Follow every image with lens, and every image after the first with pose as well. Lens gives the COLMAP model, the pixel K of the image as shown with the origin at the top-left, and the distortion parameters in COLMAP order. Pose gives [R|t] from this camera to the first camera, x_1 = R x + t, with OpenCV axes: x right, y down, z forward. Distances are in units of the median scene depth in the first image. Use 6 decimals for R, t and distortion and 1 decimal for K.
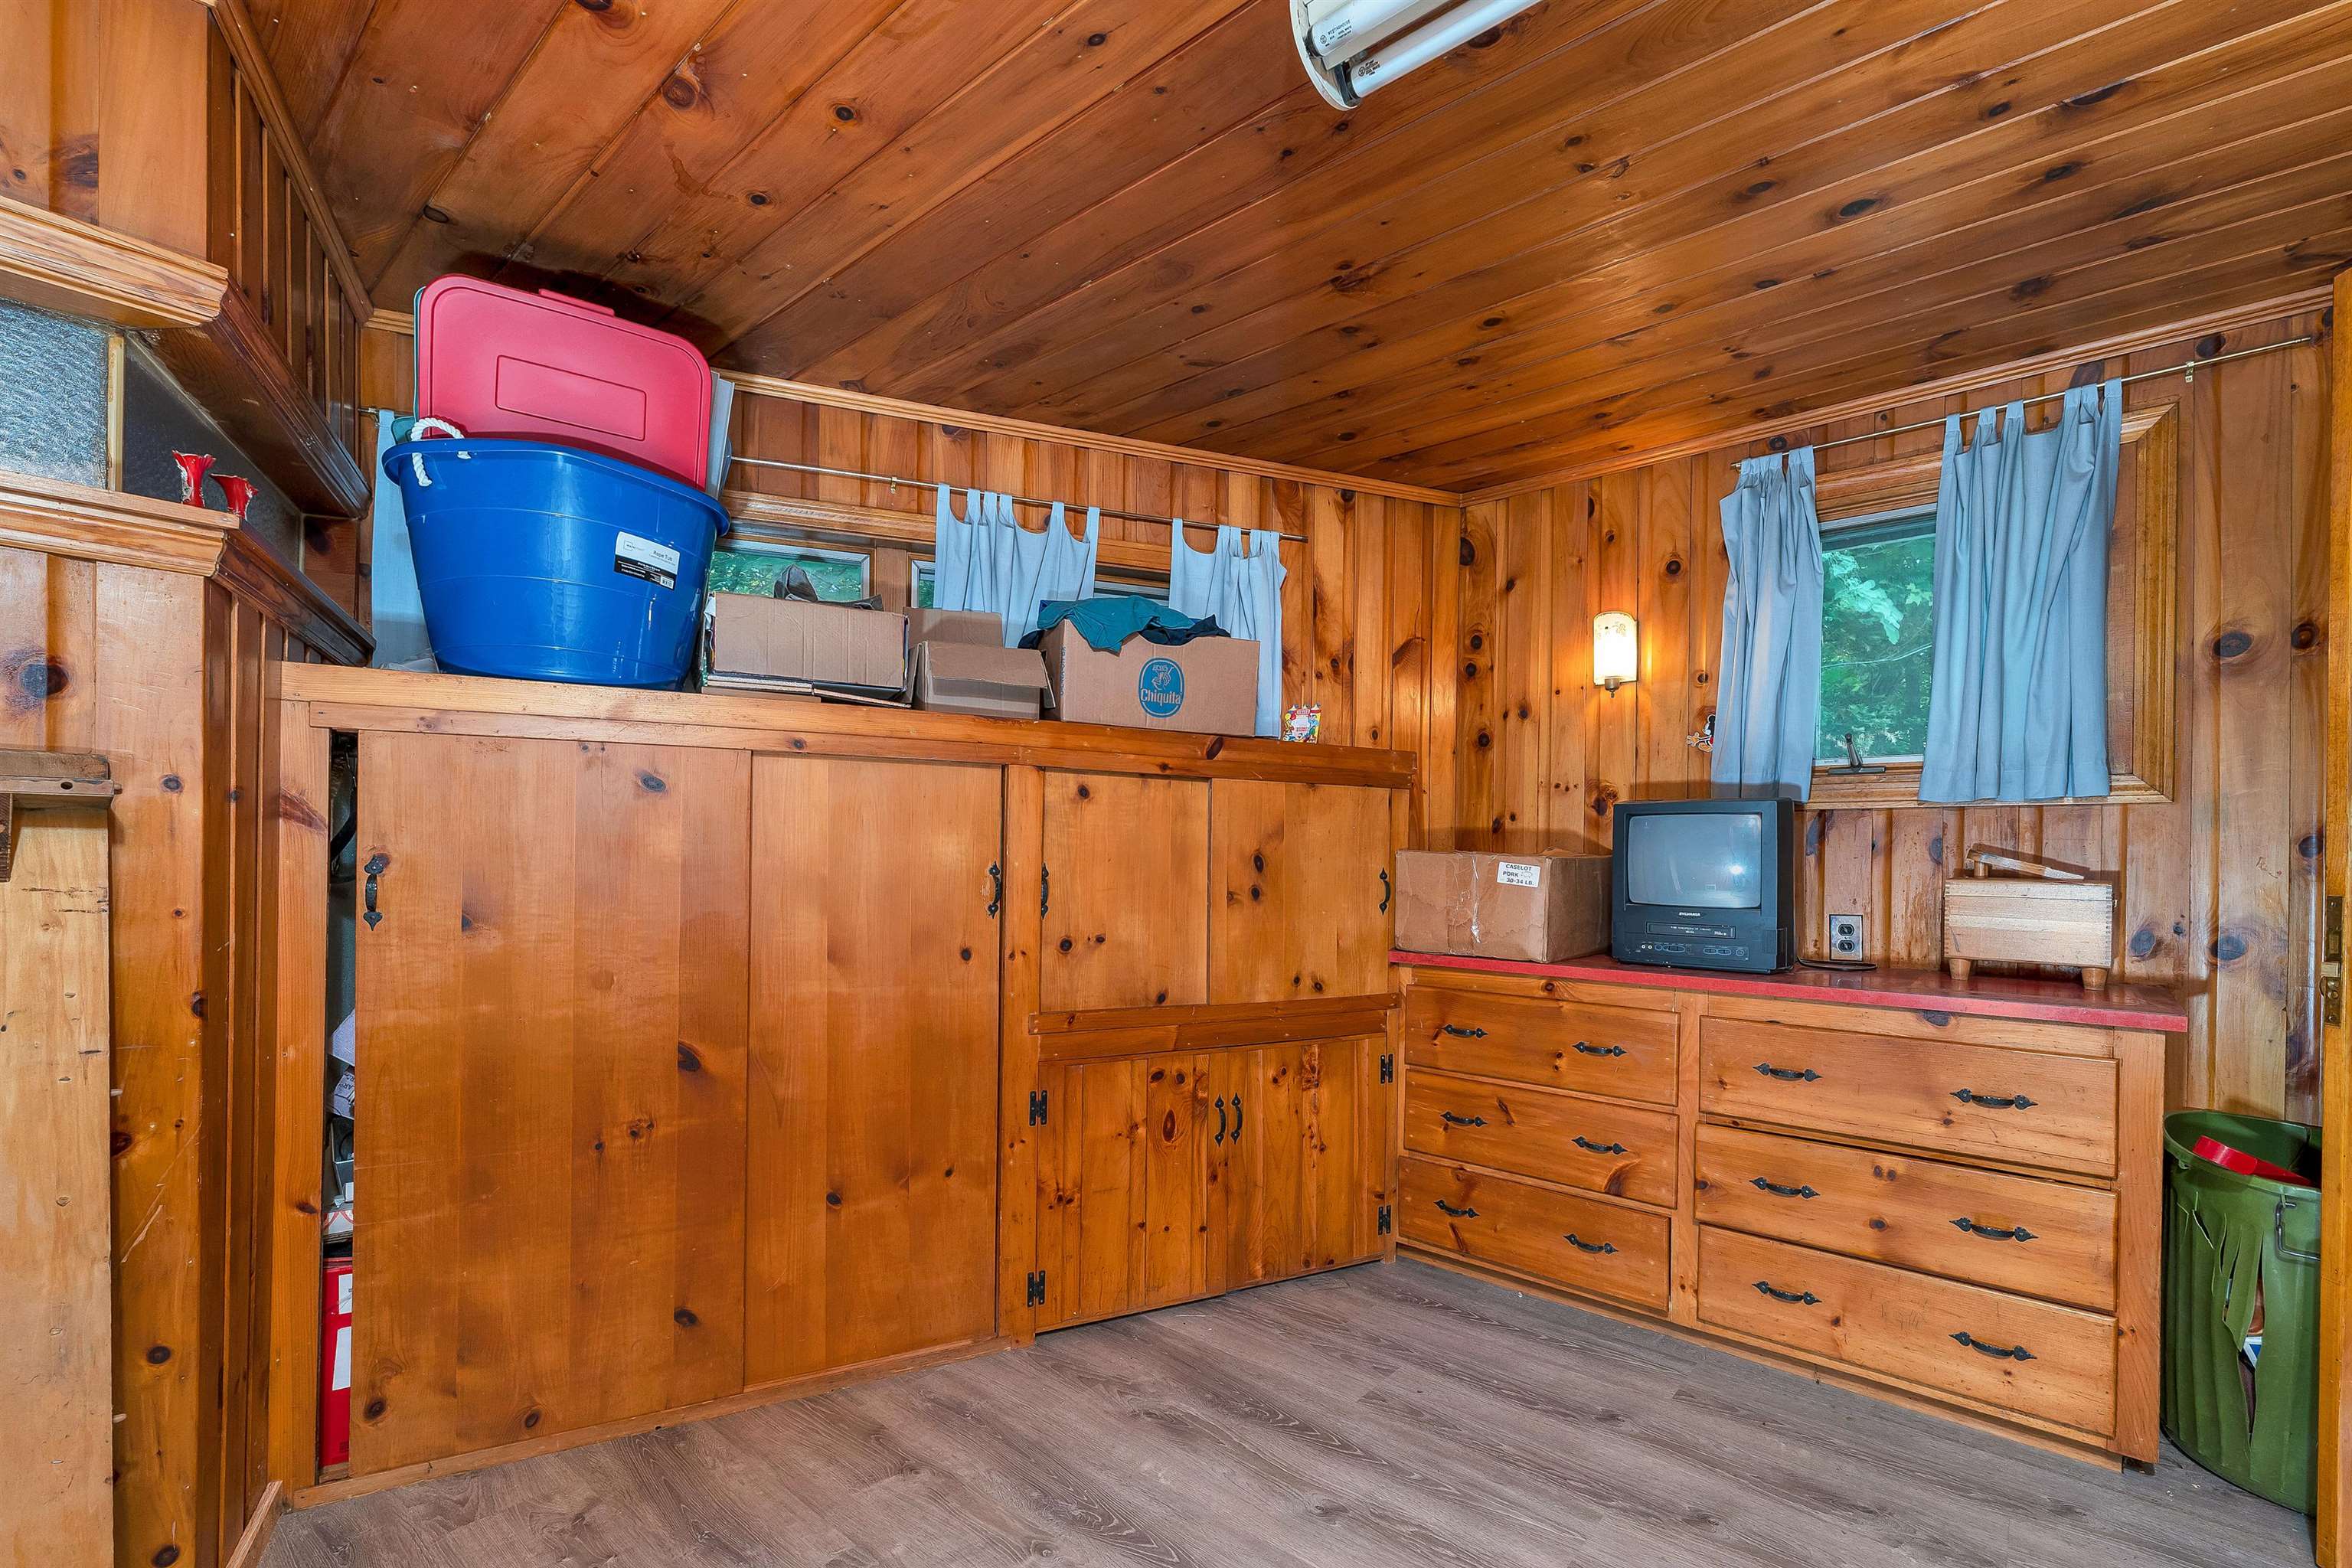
lens RADIAL K [[986.6, 0, 1189.4], [0, 986.6, 858.2], [0, 0, 1]] dist [0.000740, 0.001433]
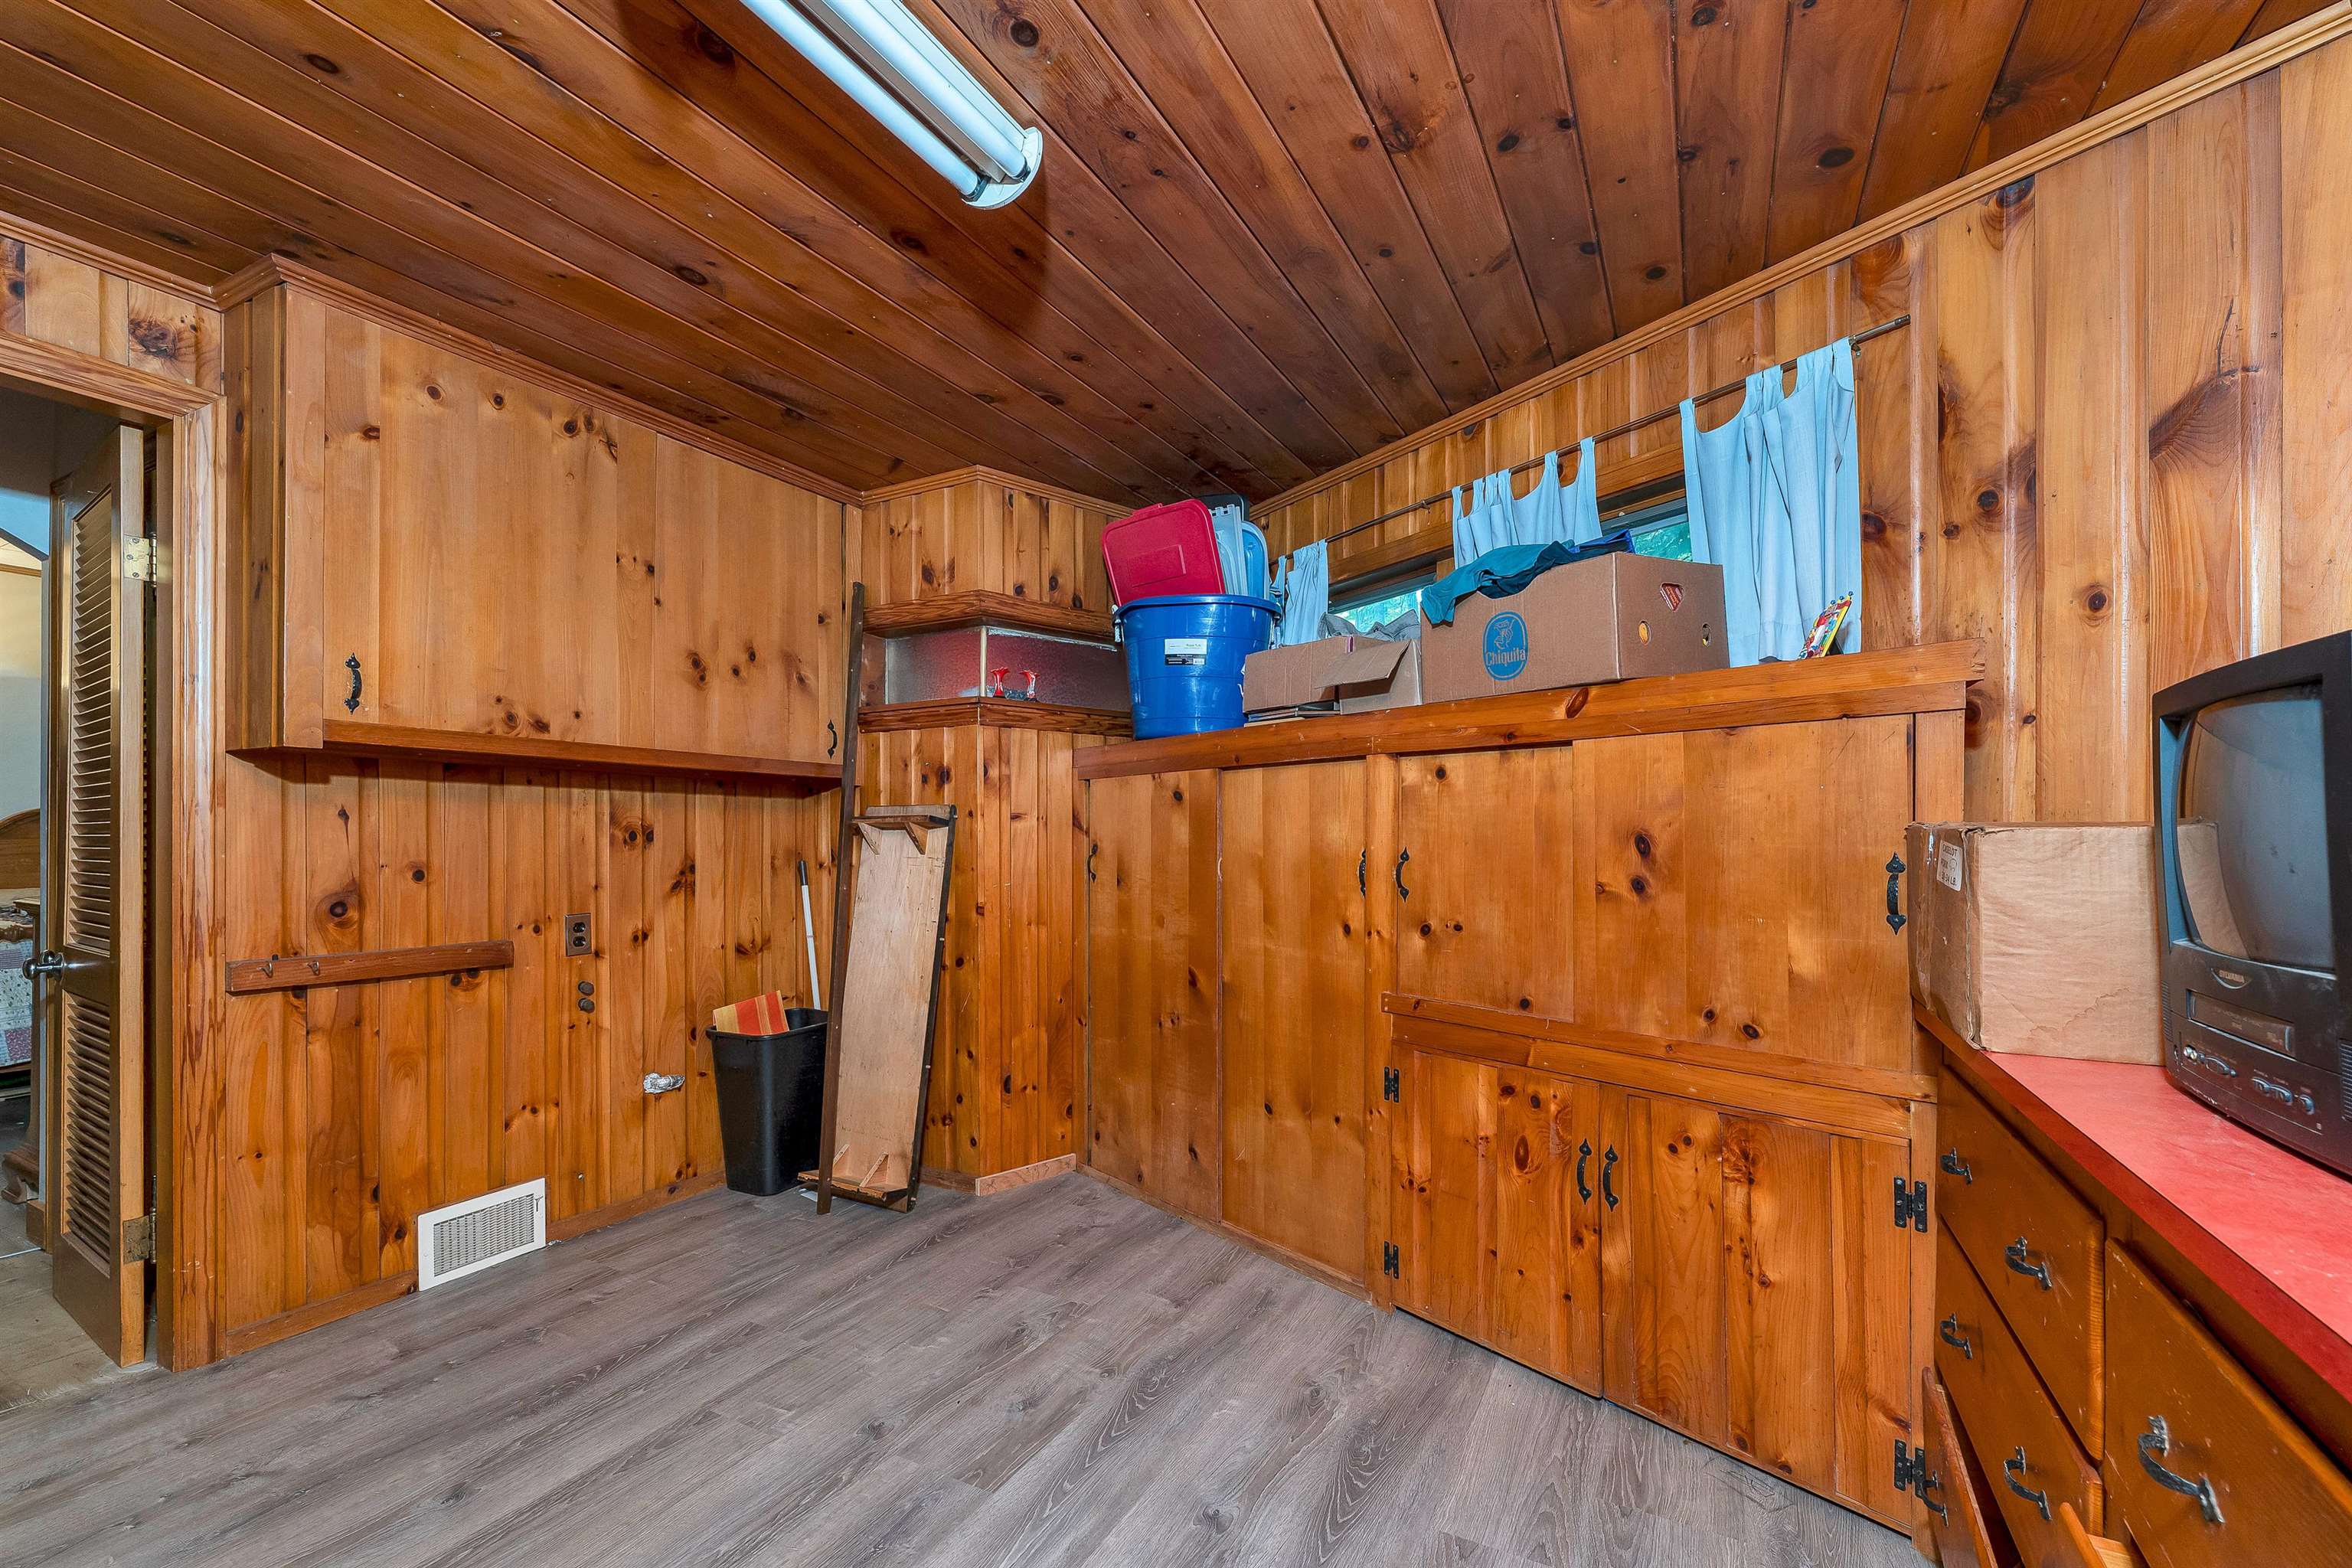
lens RADIAL K [[986.6, 0, 1215.8], [0, 986.6, 836.9], [0, 0, 1]] dist [0.000740, 0.001433]
pose [[0.238132, -0.015544, -0.971108, 0.765353], [0.003185, 0.999879, -0.015224, 0.009263], [0.971228, 0.000532, 0.238152, 0.546368]]
